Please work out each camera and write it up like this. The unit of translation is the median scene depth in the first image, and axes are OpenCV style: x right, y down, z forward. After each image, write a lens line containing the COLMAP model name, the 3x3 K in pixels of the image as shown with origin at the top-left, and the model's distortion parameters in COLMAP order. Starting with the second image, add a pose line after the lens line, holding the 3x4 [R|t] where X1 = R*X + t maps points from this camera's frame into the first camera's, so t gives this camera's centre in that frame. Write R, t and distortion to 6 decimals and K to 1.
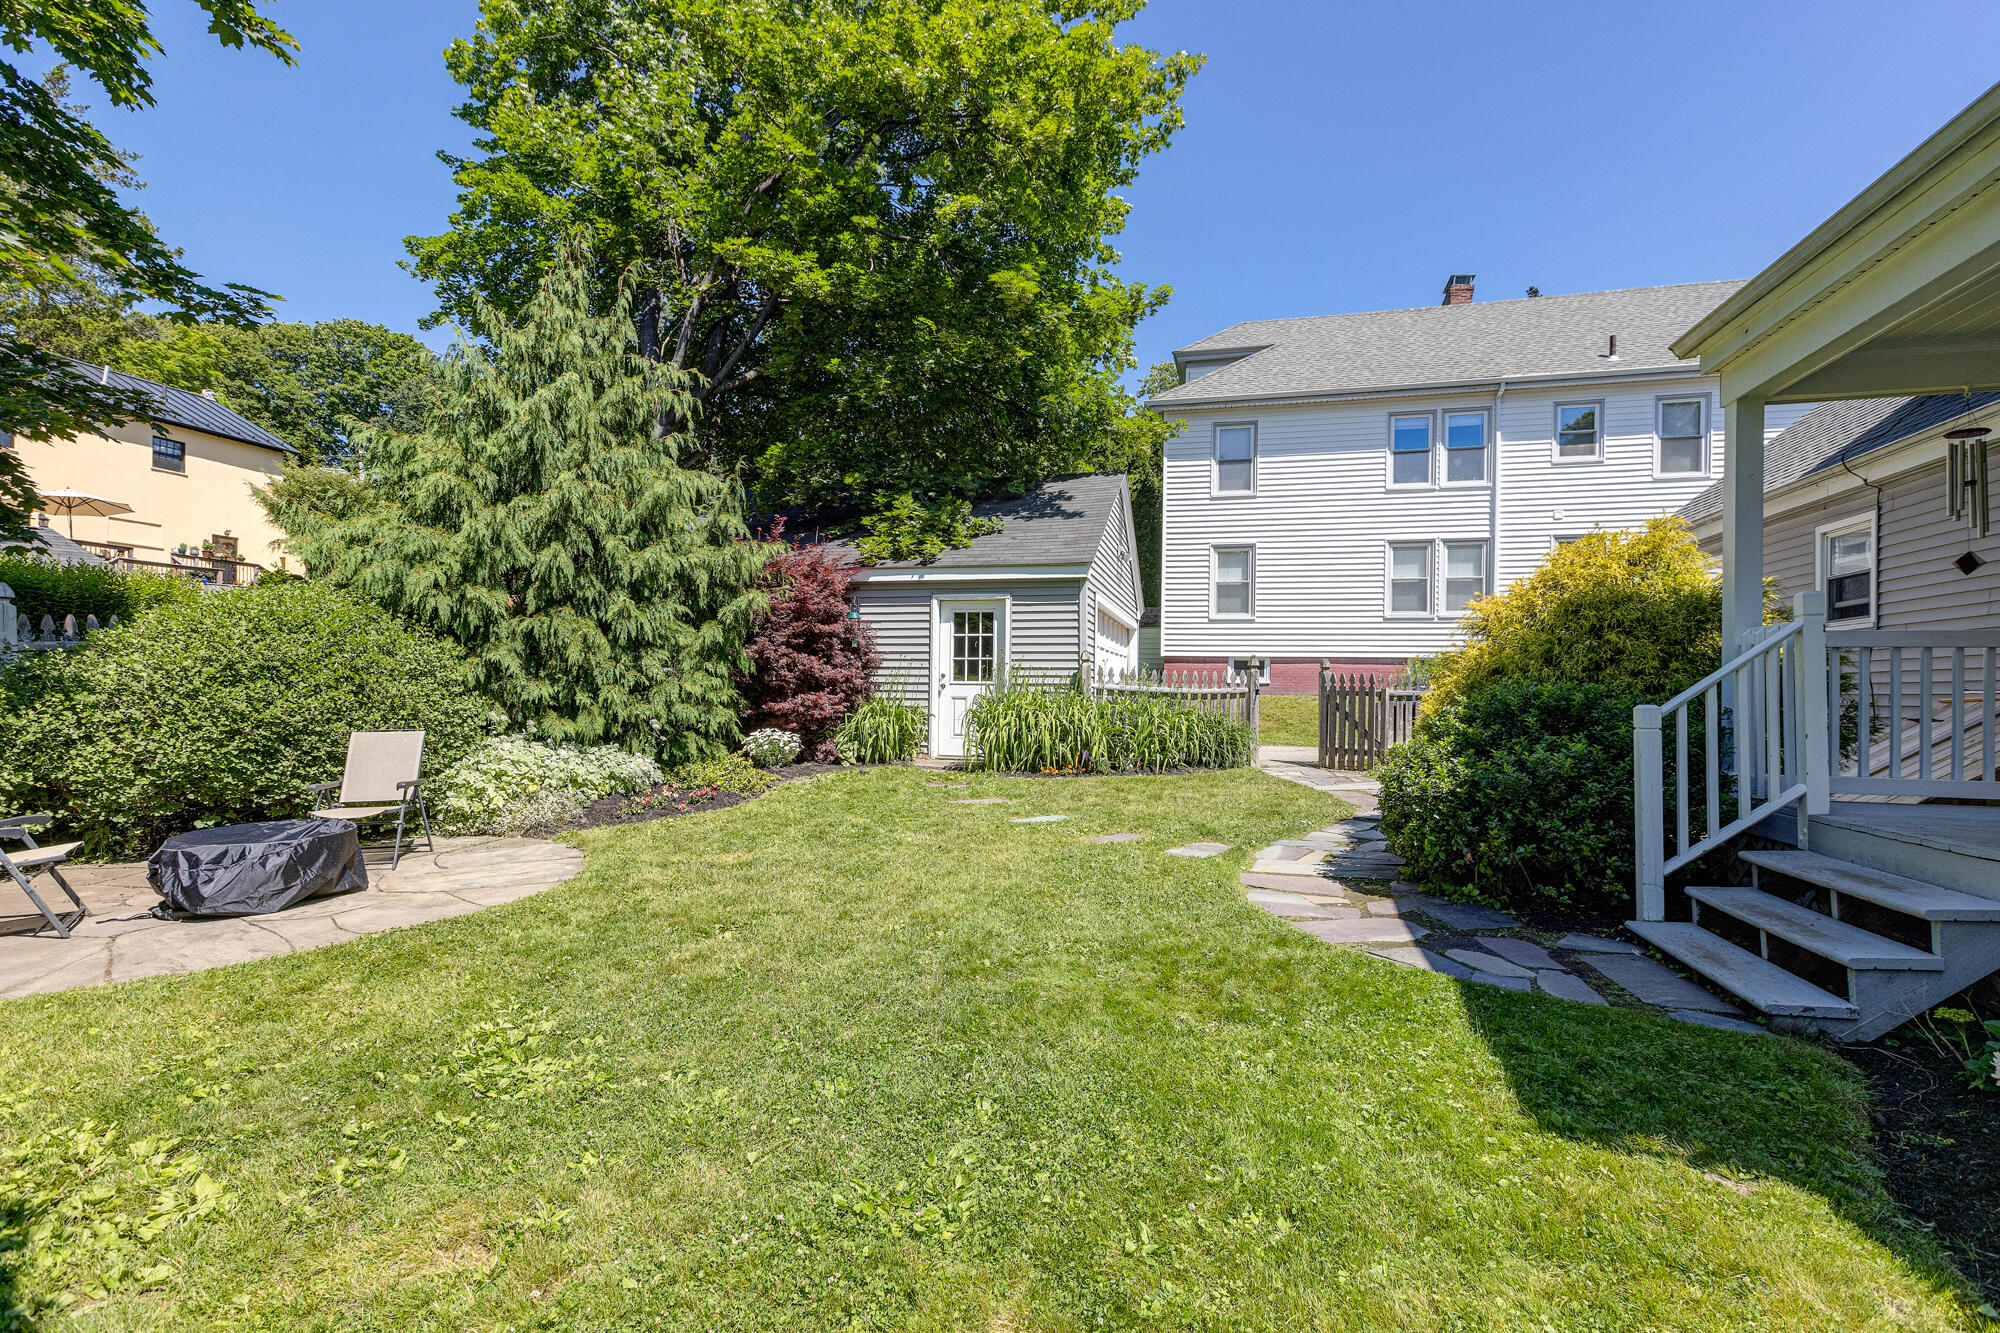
lens RADIAL K [[912.2, 0, 996.4], [0, 912.2, 692.1], [0, 0, 1]] dist [0.005551, -0.001551]
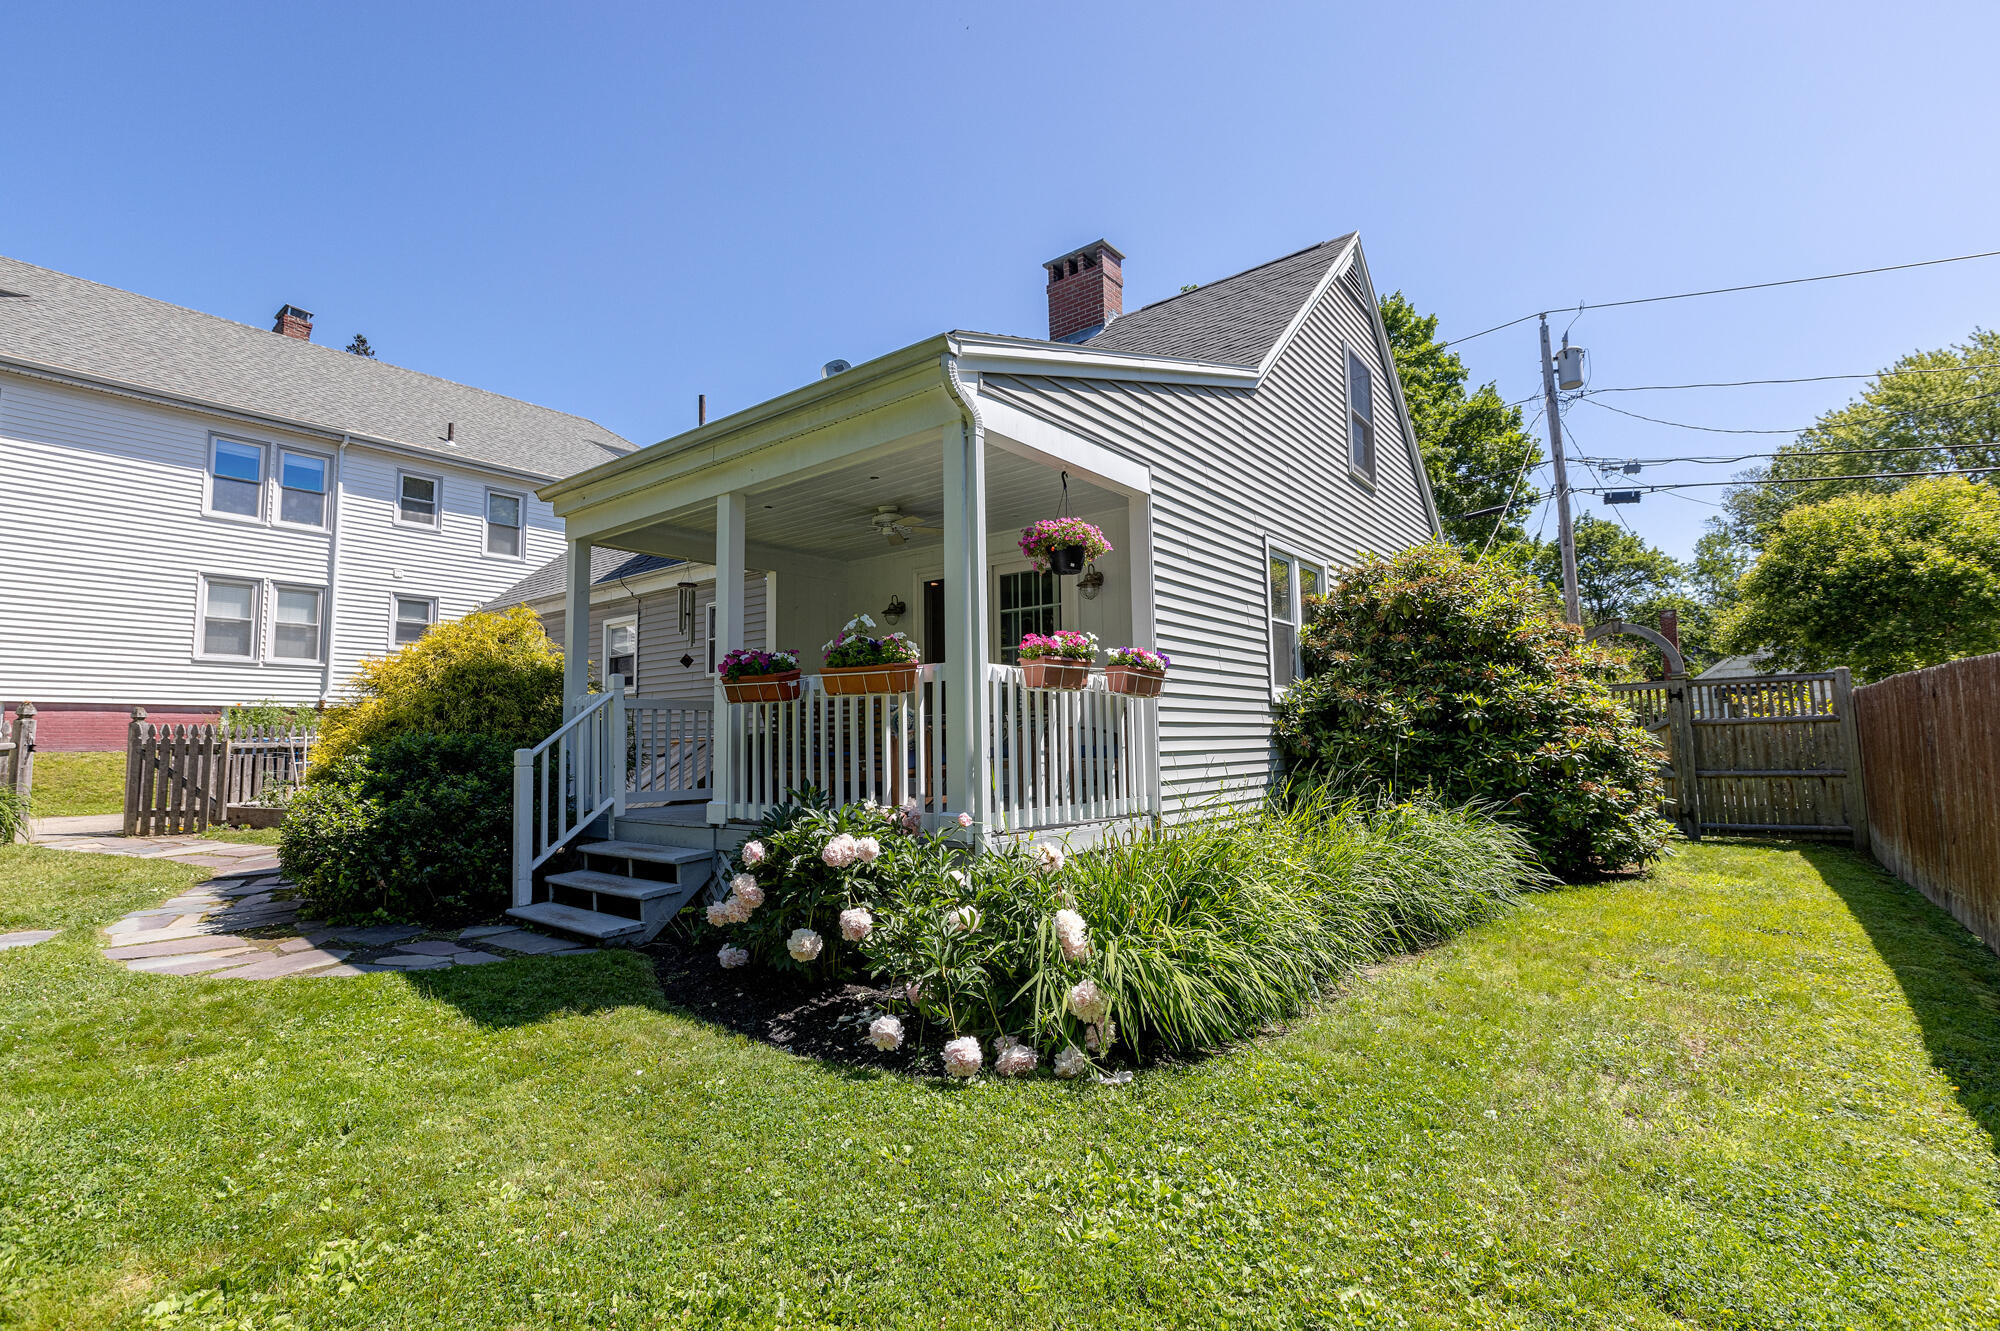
lens RADIAL K [[912.2, 0, 999.6], [0, 912.2, 662.1], [0, 0, 1]] dist [0.005551, -0.001551]
pose [[0.400234, 0.061873, 0.914322, -0.220484], [0.017683, 0.997011, -0.075209, 0.000006], [-0.916242, 0.046269, 0.397943, -0.176801]]
